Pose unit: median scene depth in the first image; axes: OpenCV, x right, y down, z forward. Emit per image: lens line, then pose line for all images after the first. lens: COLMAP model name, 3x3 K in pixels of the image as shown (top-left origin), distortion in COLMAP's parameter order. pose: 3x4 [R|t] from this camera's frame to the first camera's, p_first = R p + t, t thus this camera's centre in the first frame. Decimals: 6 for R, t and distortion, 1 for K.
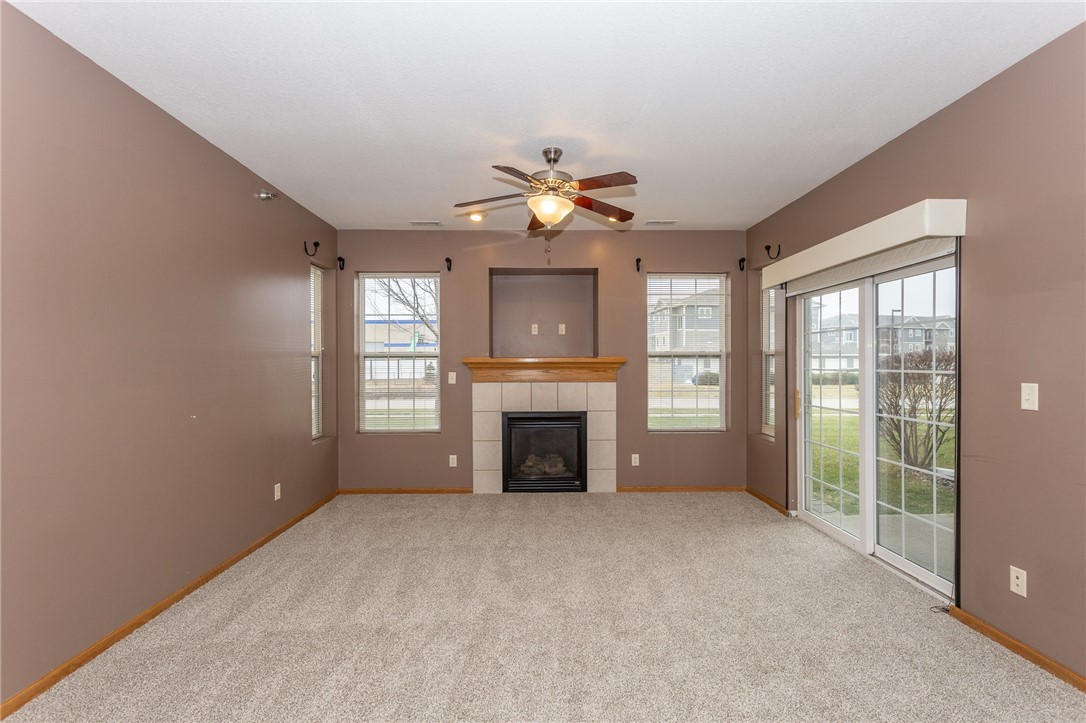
lens RADIAL K [[523.4, 0, 532.0], [0, 523.4, 363.2], [0, 0, 1]] dist [0.002185, 0.002334]
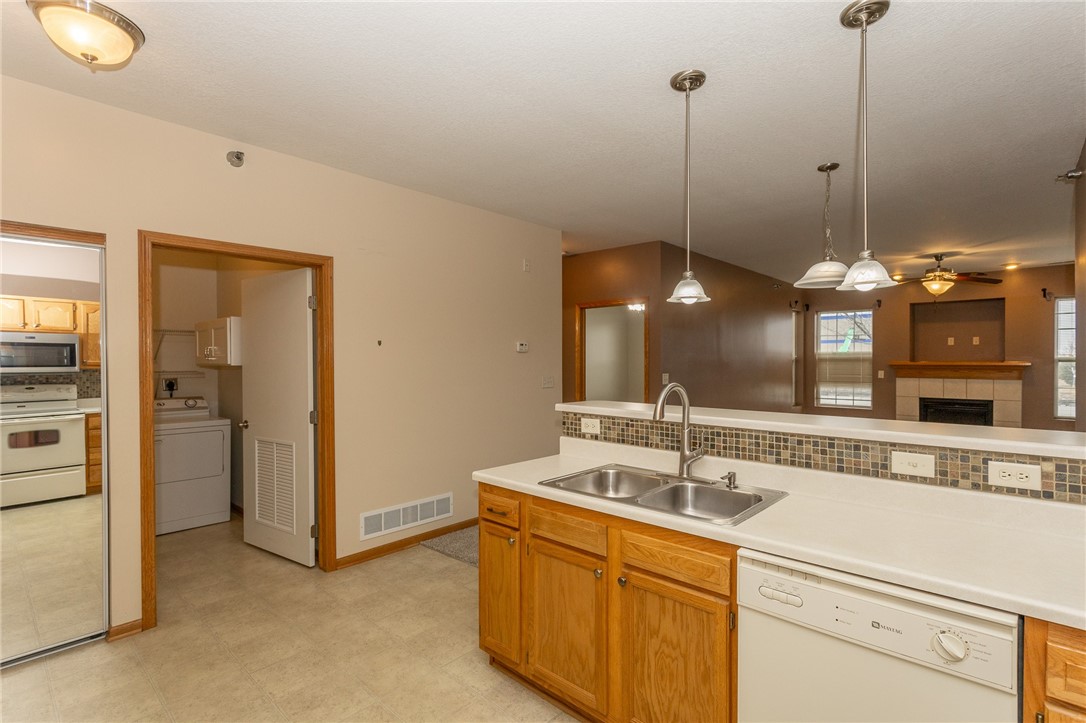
lens RADIAL K [[523.4, 0, 542.7], [0, 523.4, 365.9], [0, 0, 1]] dist [0.002185, 0.002334]
pose [[0.715615, 0.009482, -0.698431, 0.242227], [-0.001187, 0.999923, 0.012358, -0.017553], [0.698494, -0.008015, 0.715571, -0.927758]]
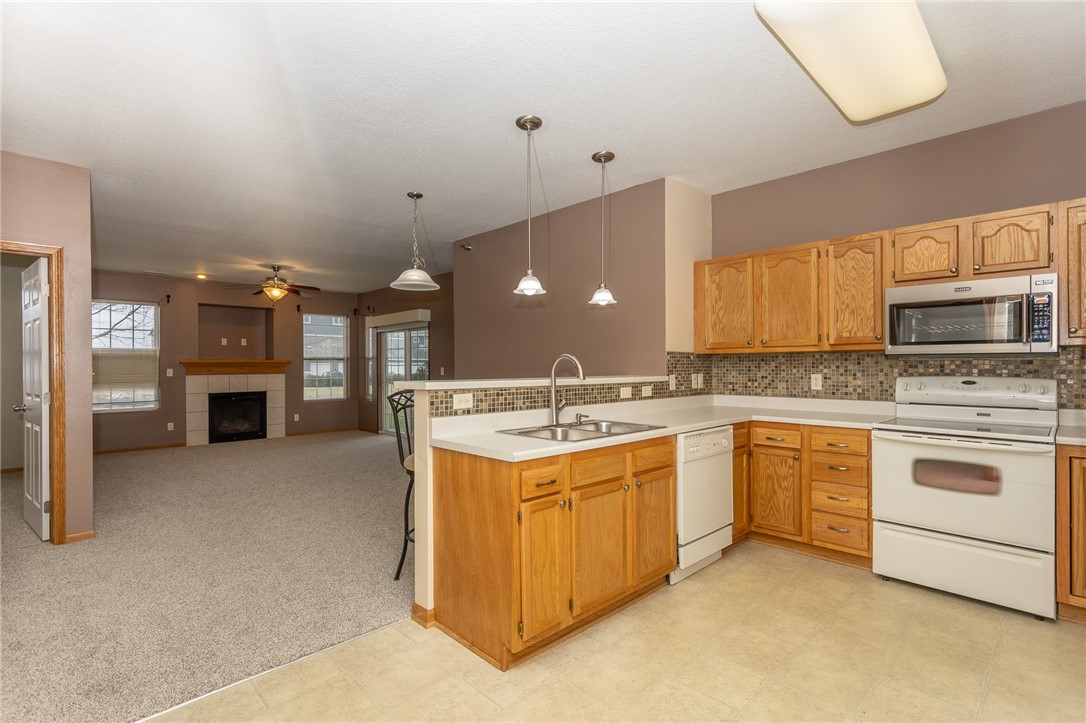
lens RADIAL K [[523.4, 0, 550.0], [0, 523.4, 362.3], [0, 0, 1]] dist [0.002185, 0.002334]
pose [[0.725396, 0.002154, 0.688329, -0.437043], [0.005019, 0.999952, -0.008419, 0.017794], [-0.688314, 0.009562, 0.725350, -0.958332]]
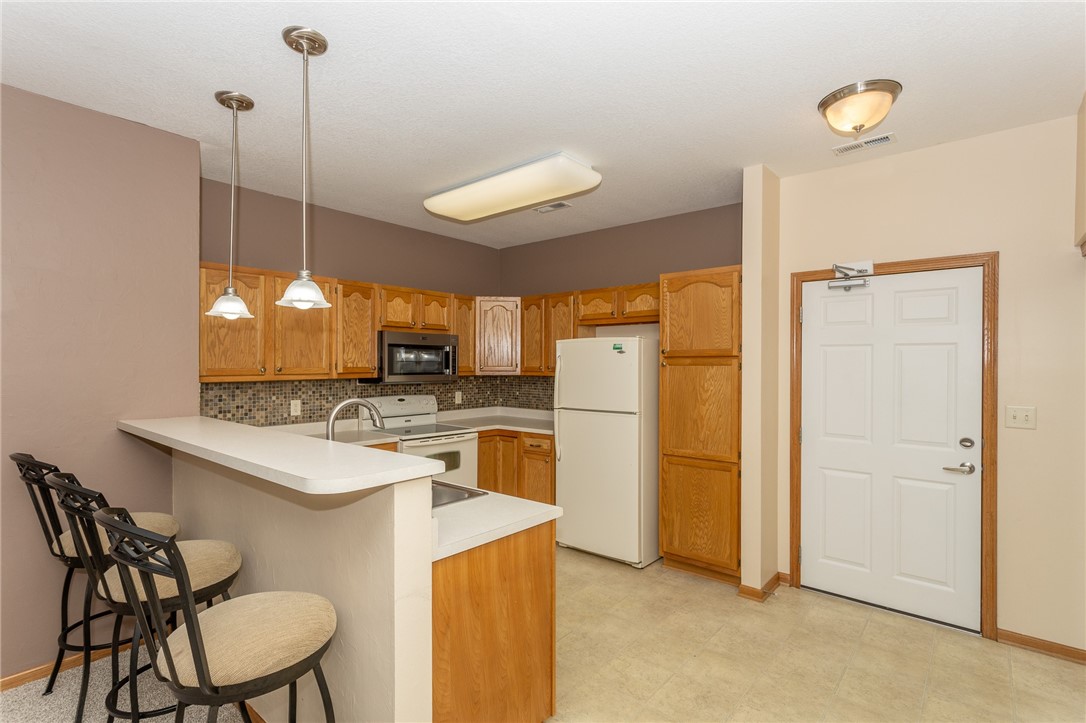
lens RADIAL K [[523.4, 0, 533.3], [0, 523.4, 367.8], [0, 0, 1]] dist [0.002185, 0.002334]
pose [[-0.729060, -0.004006, 0.684438, -0.428569], [0.002720, 0.999958, 0.008750, -0.027414], [-0.684444, 0.008241, -0.729018, -0.291083]]
